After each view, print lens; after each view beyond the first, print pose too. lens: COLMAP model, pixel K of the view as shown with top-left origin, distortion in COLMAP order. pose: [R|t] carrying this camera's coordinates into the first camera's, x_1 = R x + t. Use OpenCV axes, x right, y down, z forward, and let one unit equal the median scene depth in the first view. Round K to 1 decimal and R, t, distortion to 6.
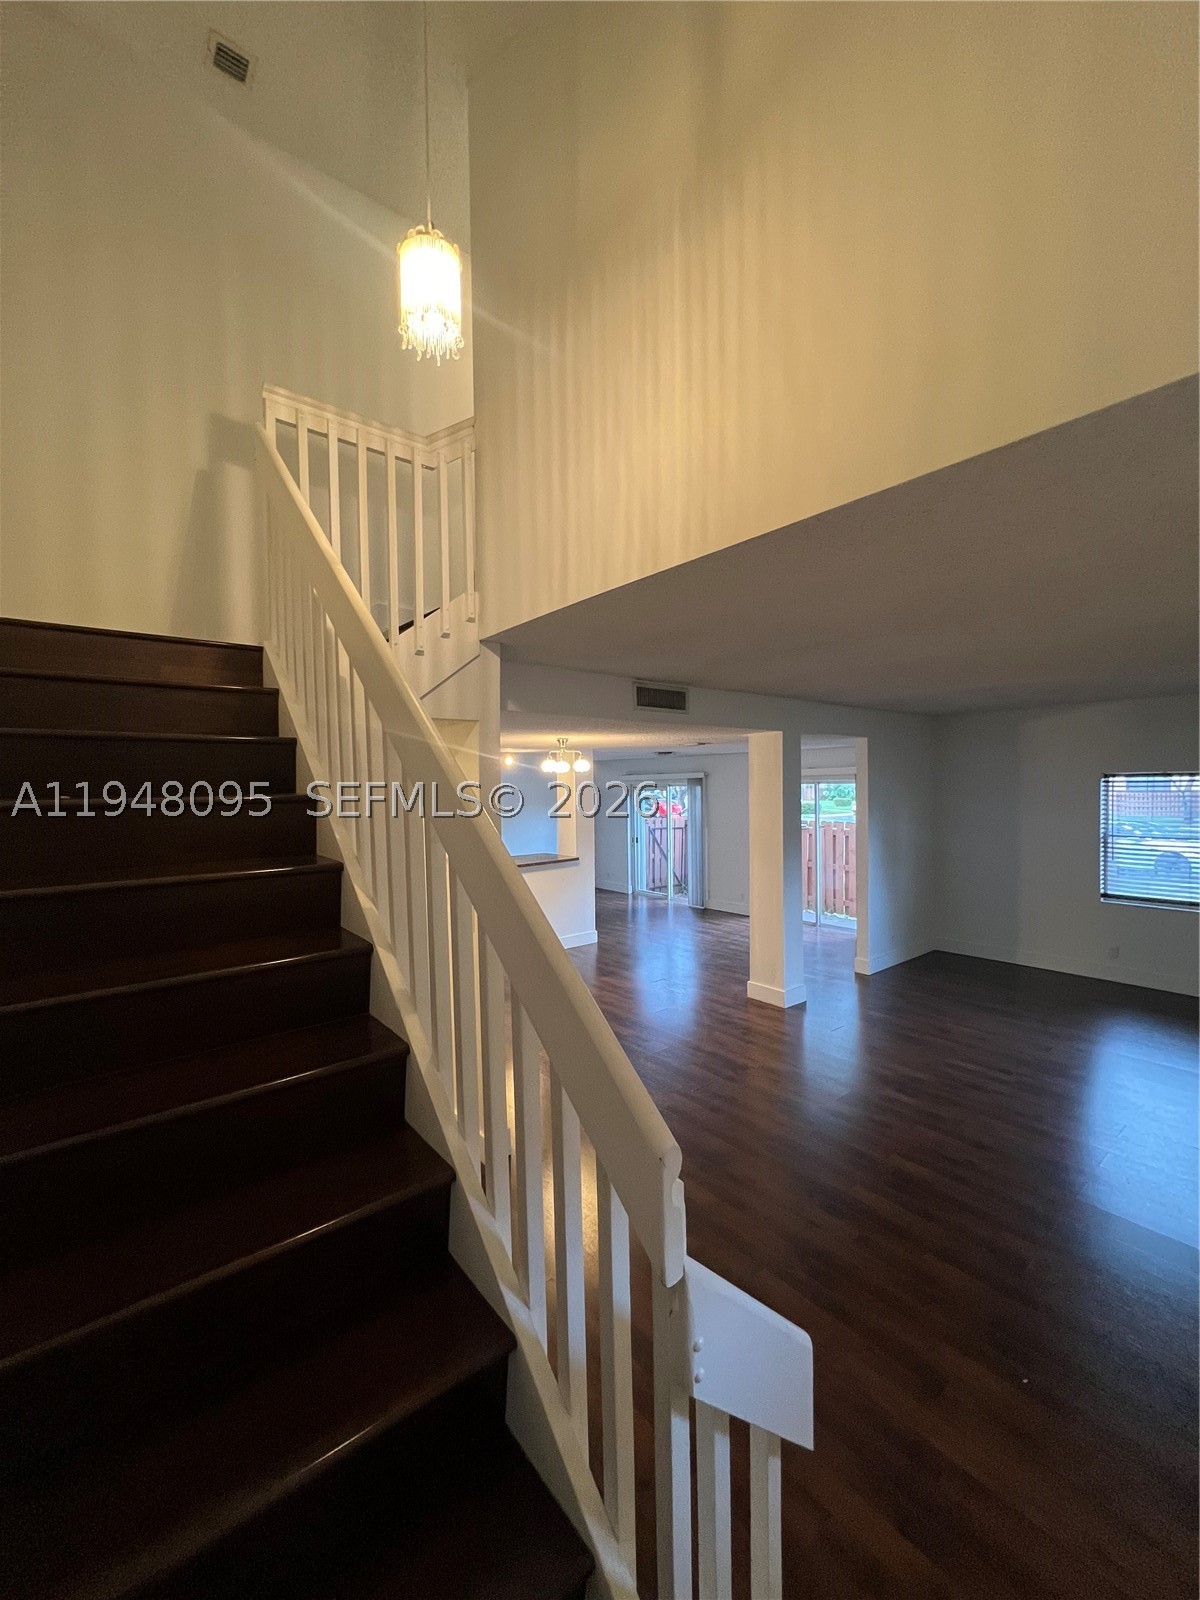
lens RADIAL K [[643.6, 0, 600.8], [0, 643.6, 806.7], [0, 0, 1]] dist [-0.000219, 0.000108]
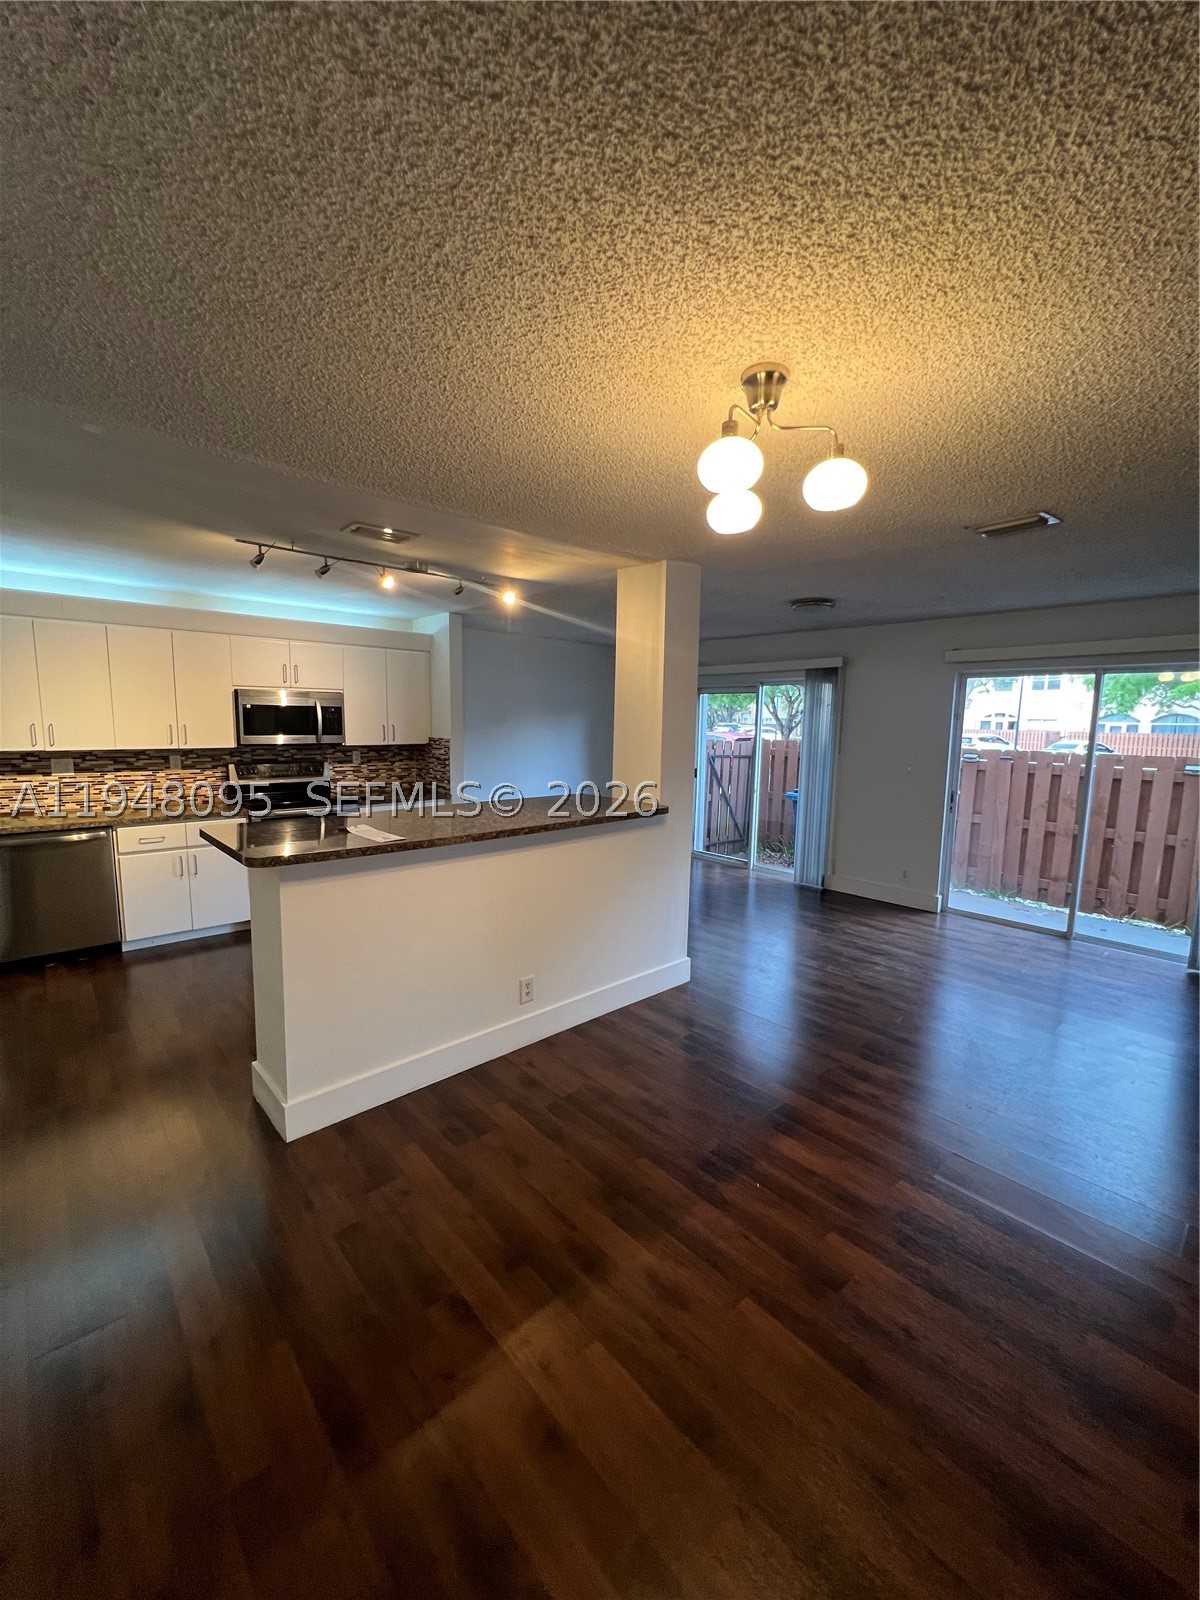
lens RADIAL K [[643.6, 0, 602.7], [0, 643.6, 795.9], [0, 0, 1]] dist [-0.000219, 0.000108]
pose [[0.997512, 0.025482, 0.065732, -0.078806], [-0.031176, 0.995711, 0.087110, 0.023577], [-0.063230, -0.088943, 0.994028, 0.391620]]
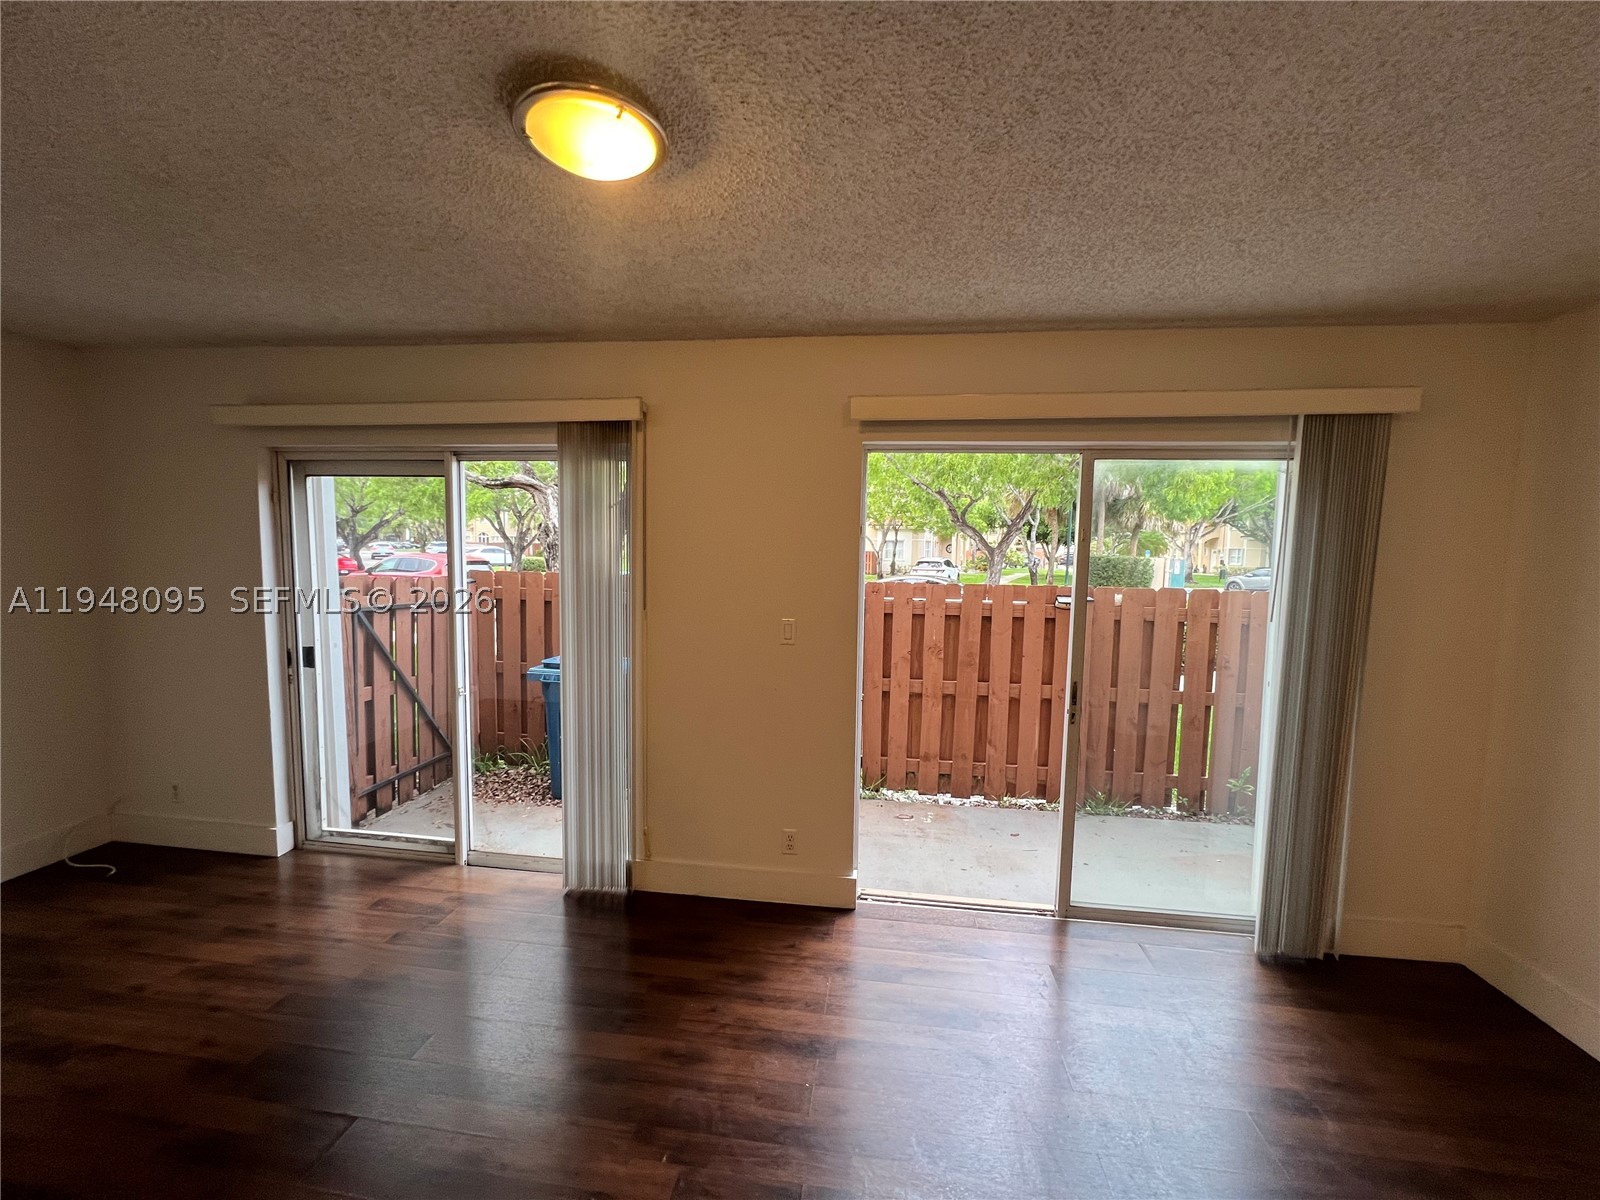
lens RADIAL K [[643.6, 0, 798.2], [0, 643.6, 599.3], [0, 0, 1]] dist [-0.000219, 0.000108]
pose [[0.730837, -0.029152, 0.681929, 0.022947], [-0.006981, 0.998716, 0.050176, 0.012746], [-0.682516, -0.041431, 0.729695, 0.686182]]
